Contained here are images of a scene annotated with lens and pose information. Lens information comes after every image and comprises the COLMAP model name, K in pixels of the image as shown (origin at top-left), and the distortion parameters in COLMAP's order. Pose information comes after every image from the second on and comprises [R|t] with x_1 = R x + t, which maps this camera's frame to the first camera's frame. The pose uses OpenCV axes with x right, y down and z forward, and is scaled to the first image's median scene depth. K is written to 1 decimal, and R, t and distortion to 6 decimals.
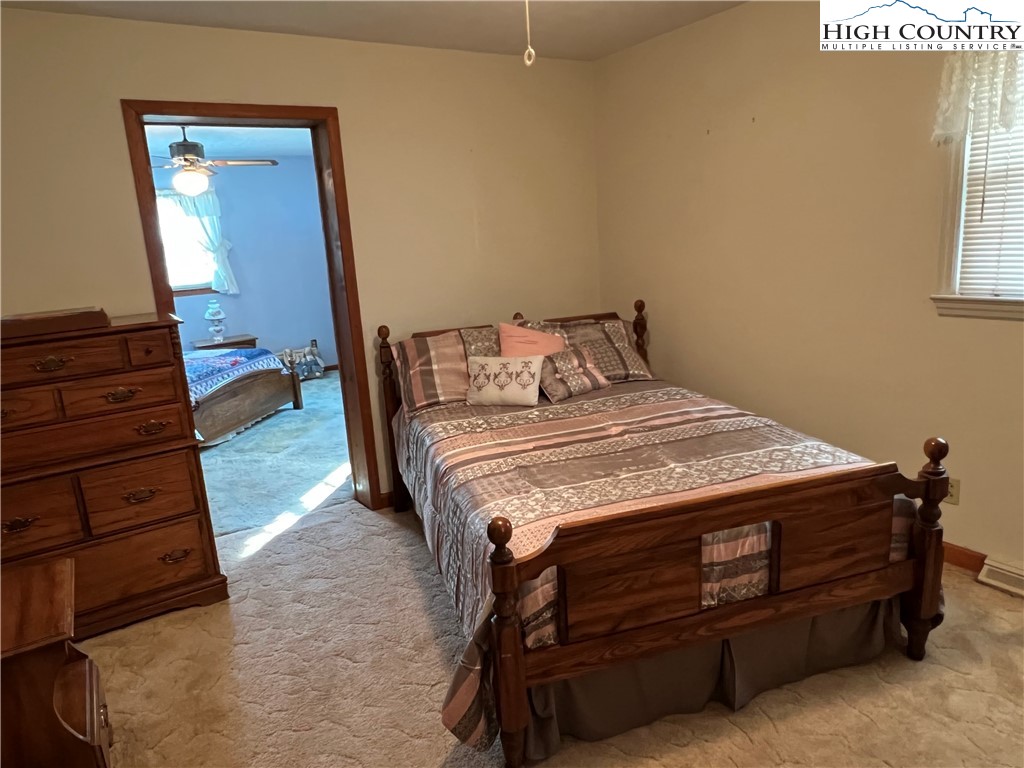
lens RADIAL K [[663.8, 0, 513.1], [0, 663.8, 382.0], [0, 0, 1]] dist [-0.000087, -0.000225]
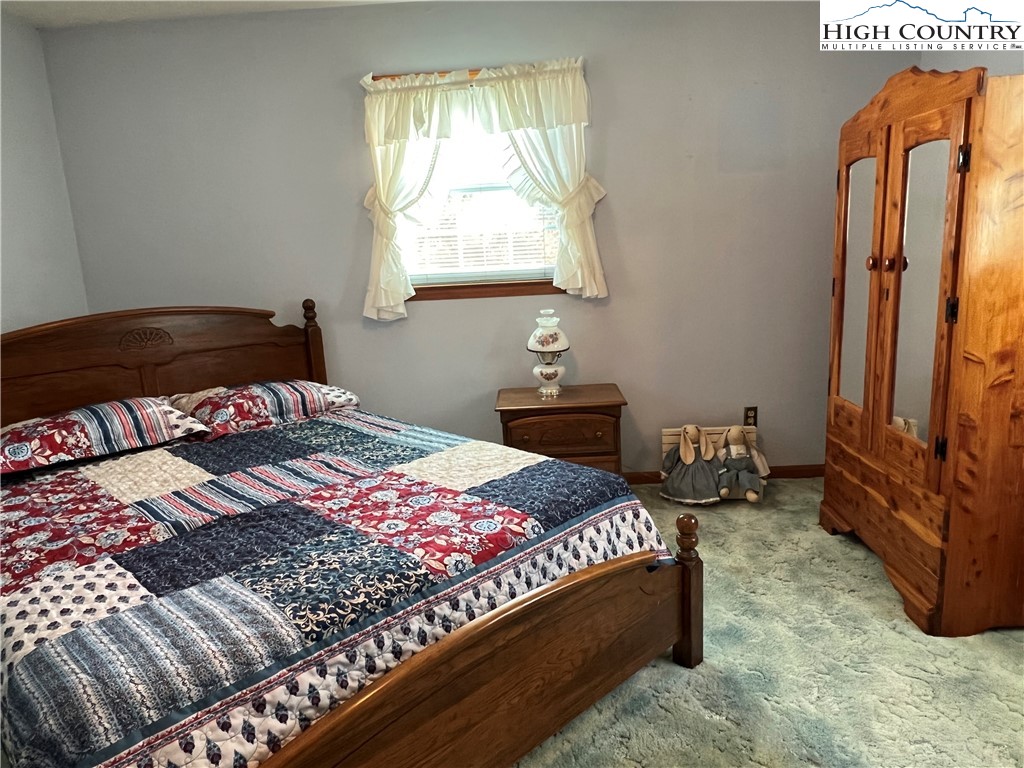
lens RADIAL K [[663.8, 0, 513.5], [0, 663.8, 384.4], [0, 0, 1]] dist [-0.000087, -0.000225]
pose [[0.815422, 0.135898, -0.562689, -0.201575], [-0.125376, 0.990441, 0.057516, -0.093978], [0.565126, 0.023648, 0.824666, 0.599055]]
